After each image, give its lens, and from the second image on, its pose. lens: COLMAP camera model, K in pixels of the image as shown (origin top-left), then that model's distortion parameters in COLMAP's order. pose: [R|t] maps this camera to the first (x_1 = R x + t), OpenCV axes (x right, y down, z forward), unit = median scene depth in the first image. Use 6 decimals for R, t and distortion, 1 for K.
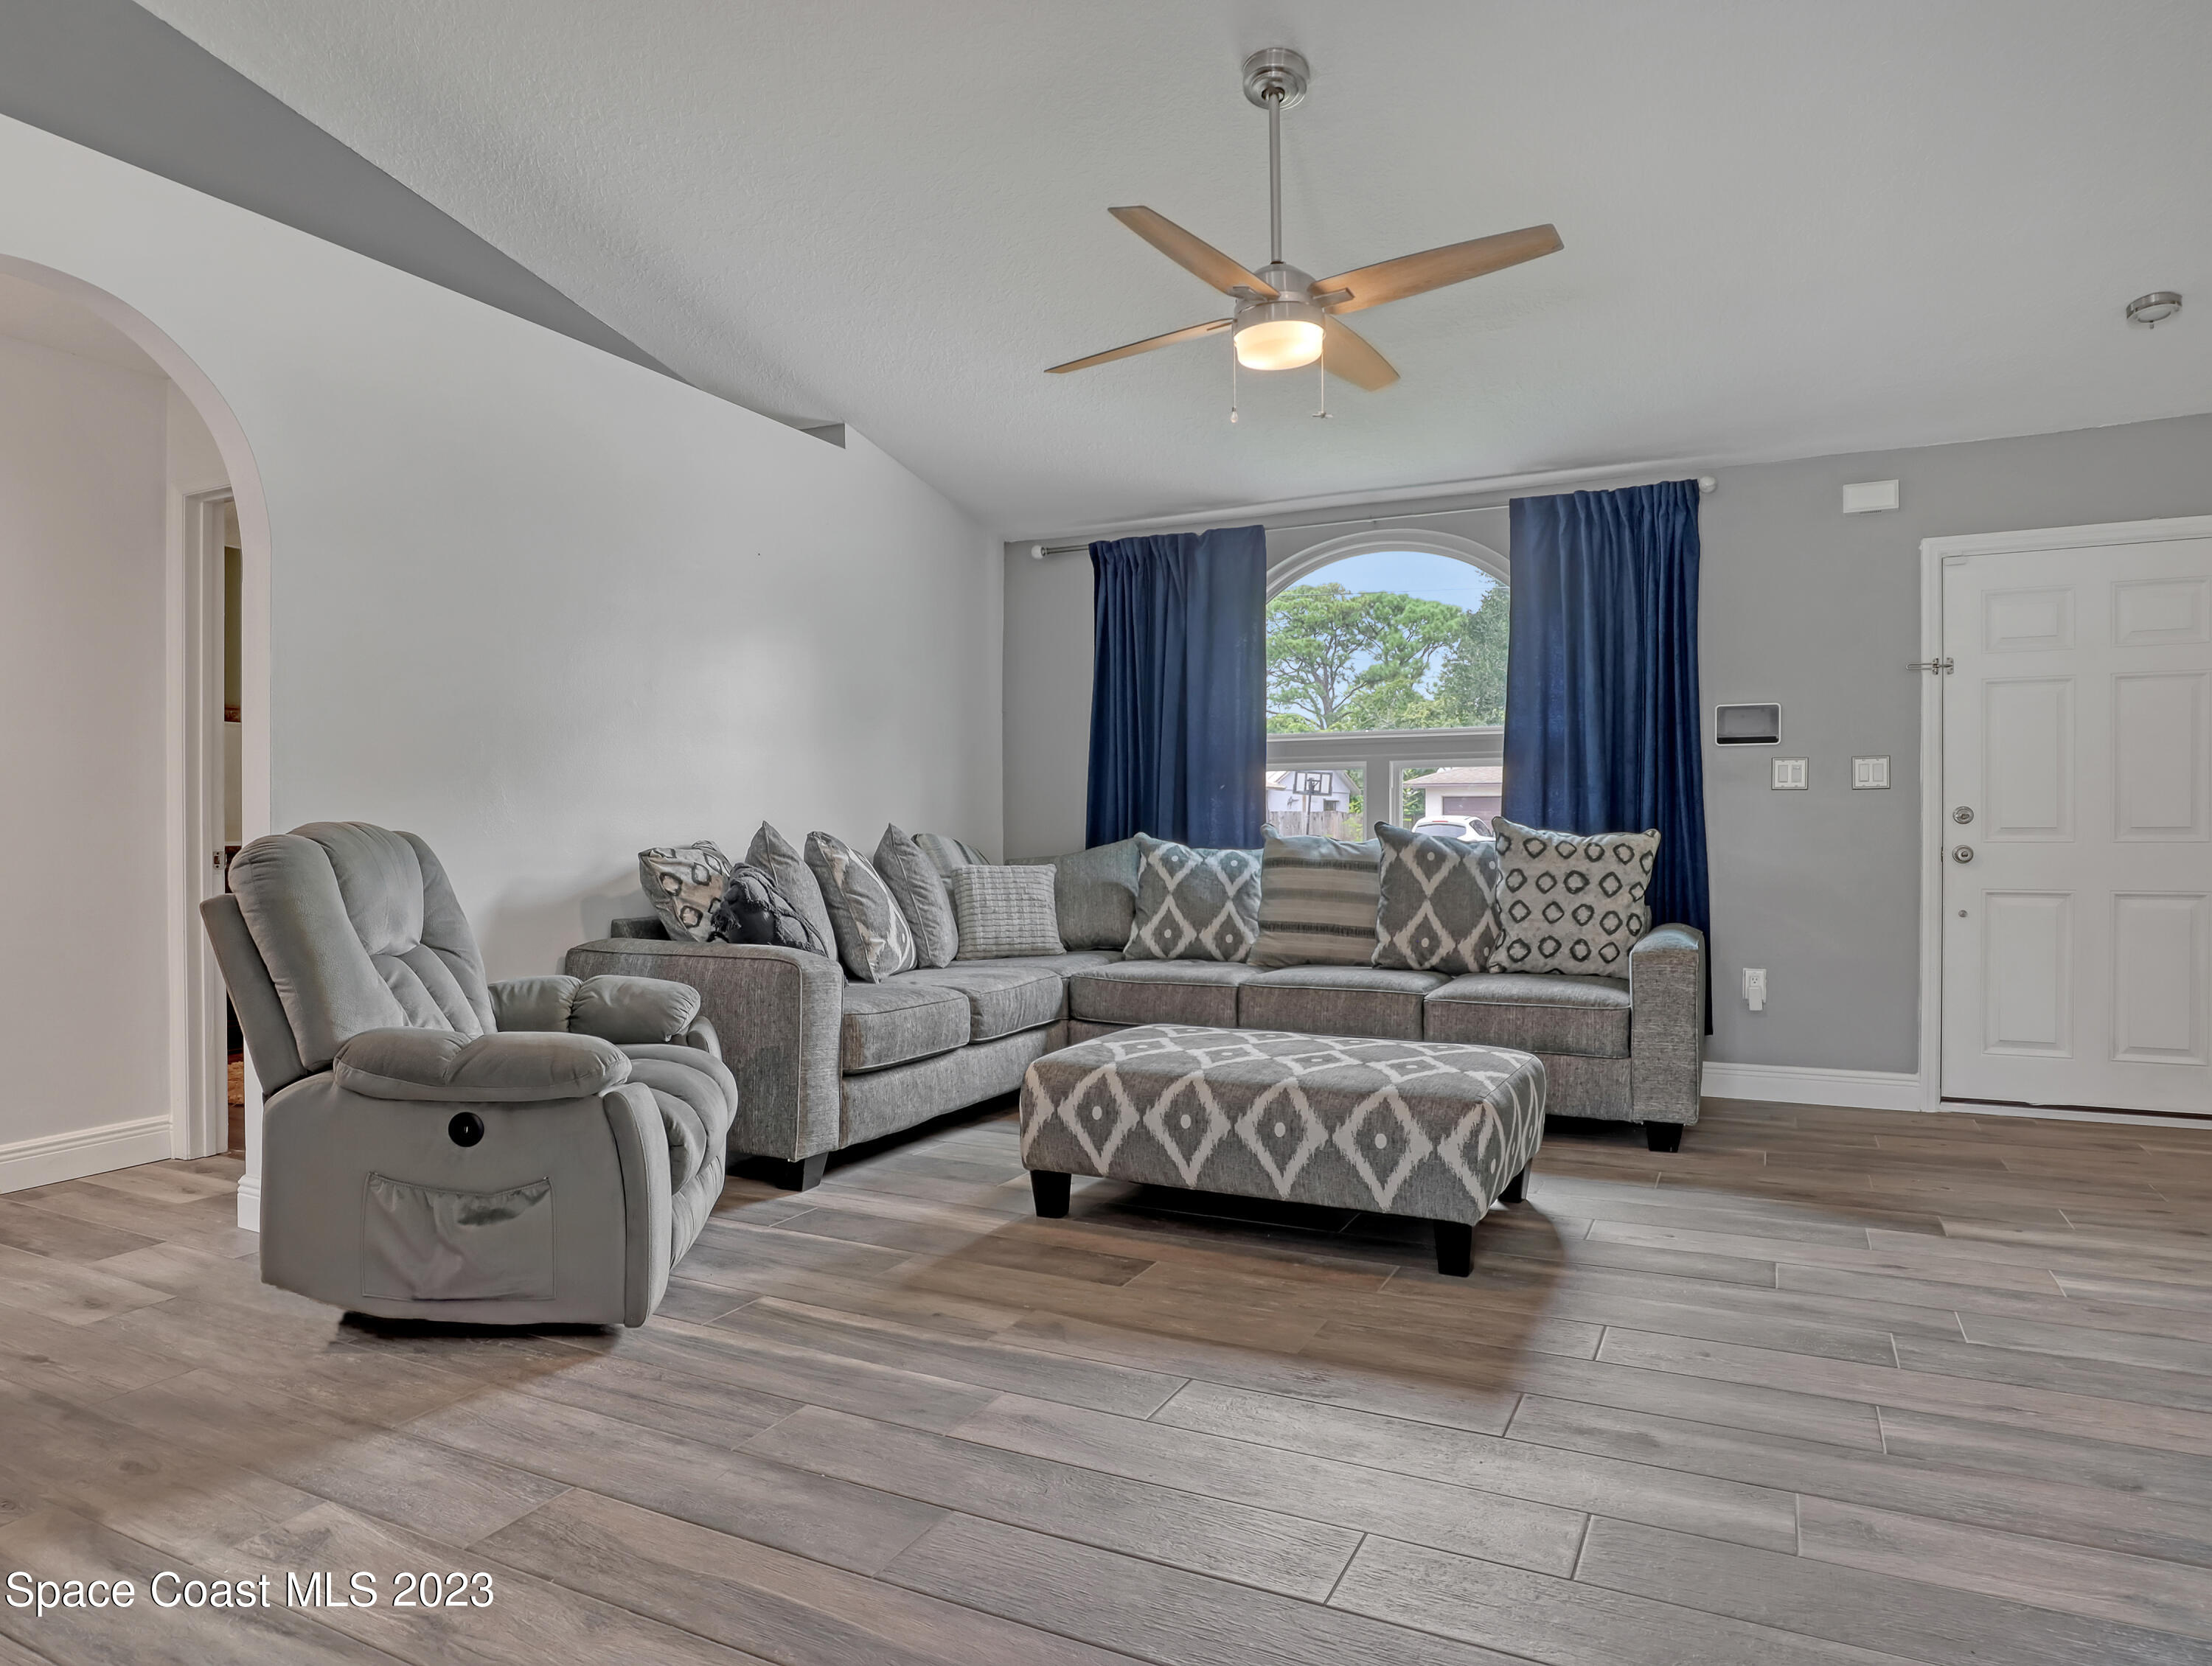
lens RADIAL K [[1318.2, 0, 1149.2], [0, 1318.2, 821.1], [0, 0, 1]] dist [-0.030969, 0.001201]
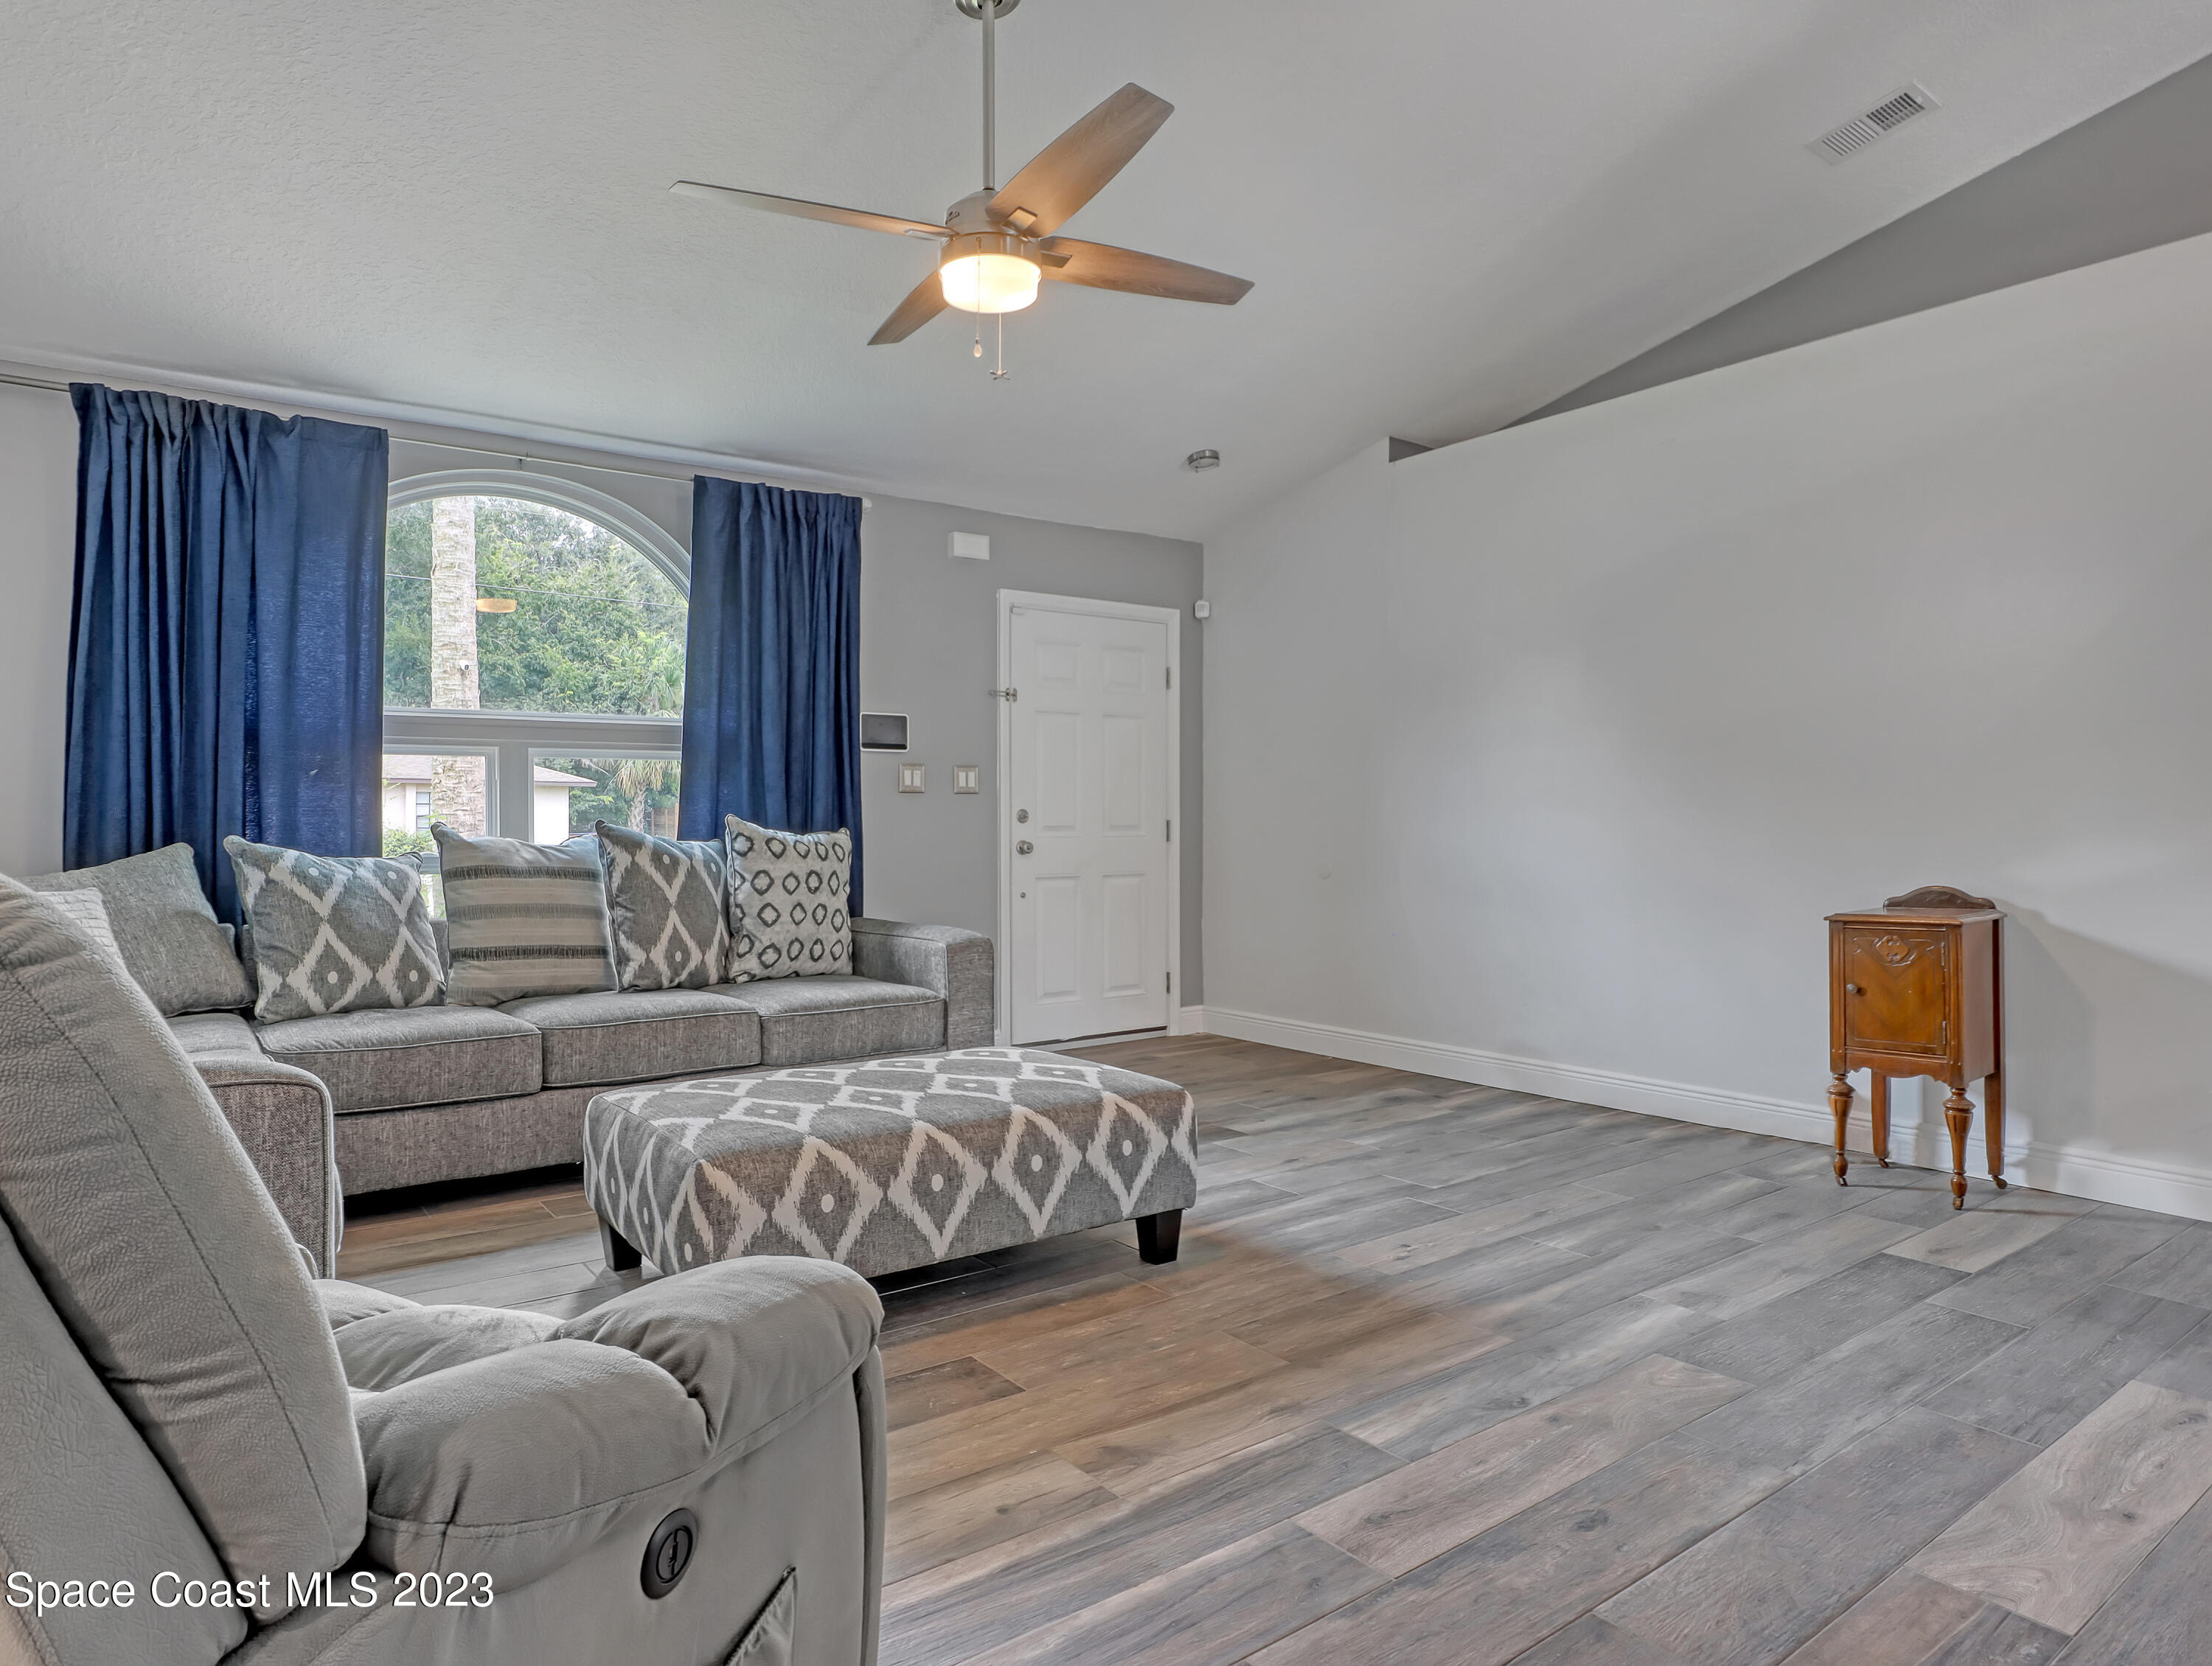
lens RADIAL K [[1277.6, 0, 1098.2], [0, 1277.6, 811.3], [0, 0, 1]] dist [-0.060418, 0.030175]
pose [[0.493954, 0.008200, 0.869450, -0.401176], [-0.000872, 0.999960, -0.008936, 0.001857], [-0.869488, 0.003656, 0.493941, 0.338166]]
